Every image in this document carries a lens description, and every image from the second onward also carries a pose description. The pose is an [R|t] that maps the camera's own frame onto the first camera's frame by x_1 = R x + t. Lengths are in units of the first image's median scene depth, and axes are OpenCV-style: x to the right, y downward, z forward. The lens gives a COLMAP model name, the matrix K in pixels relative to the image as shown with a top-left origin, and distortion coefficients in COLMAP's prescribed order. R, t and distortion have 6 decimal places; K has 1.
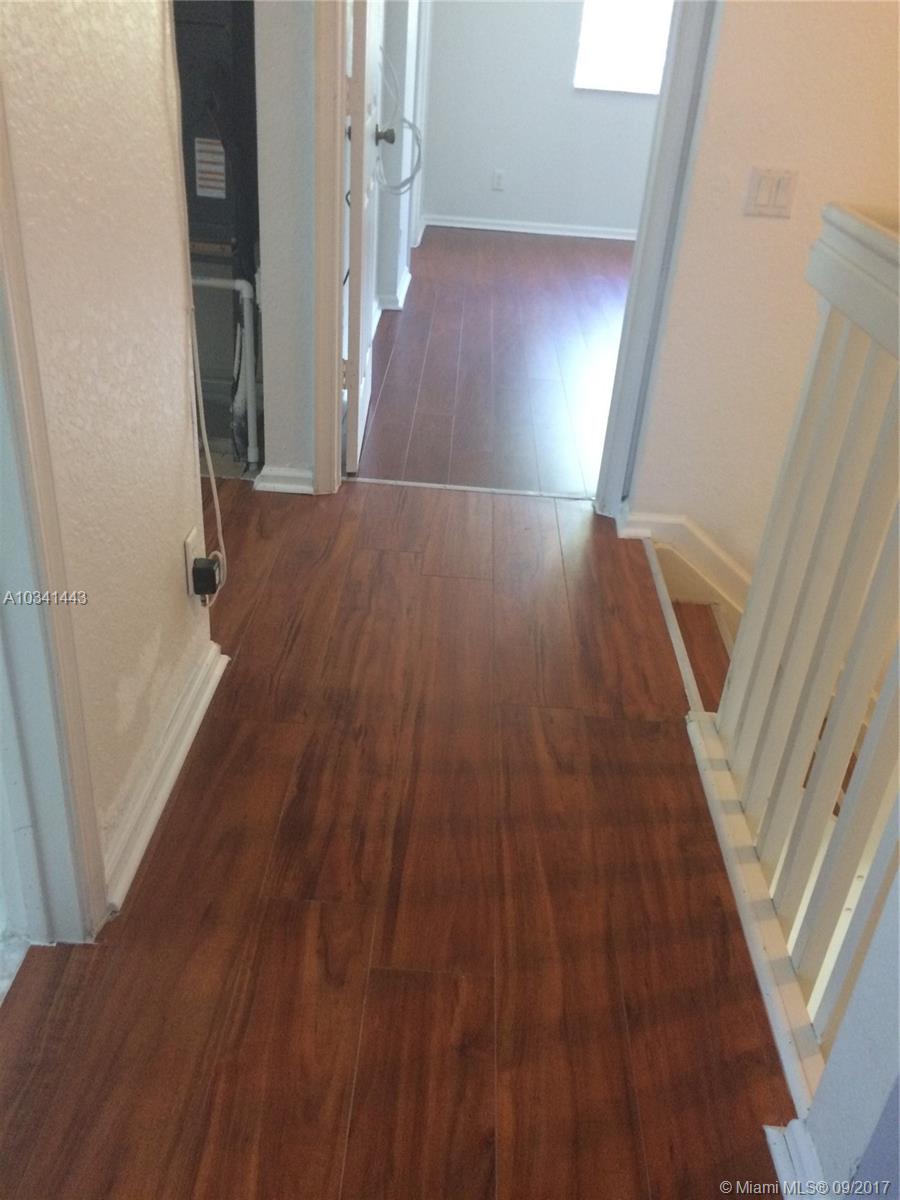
lens RADIAL K [[1018.8, 0, 453.0], [0, 1018.8, 600.2], [0, 0, 1]] dist [0.046802, -0.027069]
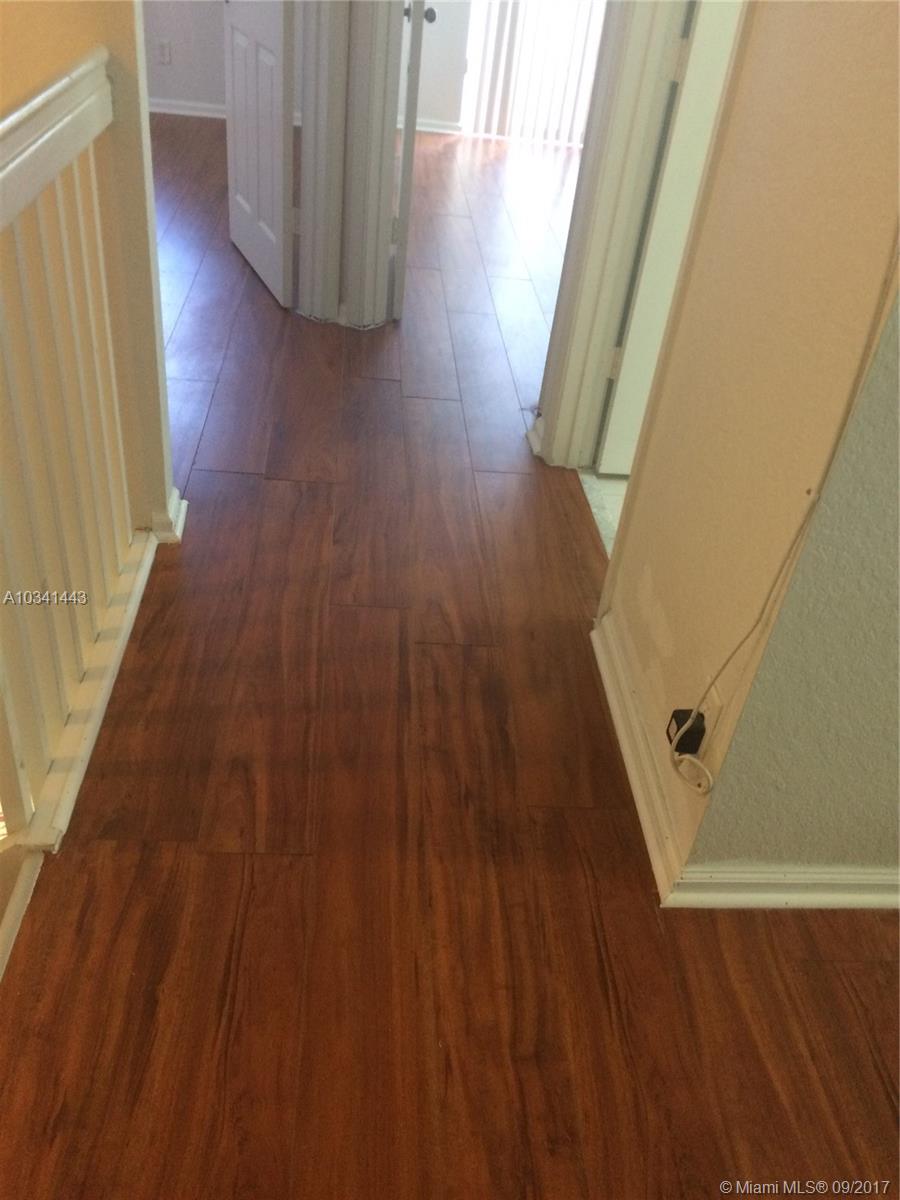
lens RADIAL K [[1018.8, 0, 453.9], [0, 1018.8, 600.7], [0, 0, 1]] dist [0.046802, -0.027069]
pose [[-0.978607, -0.091290, -0.184377, 0.108730], [-0.205667, 0.410263, 0.888474, -0.791338], [-0.005466, 0.907386, -0.420262, 1.296366]]
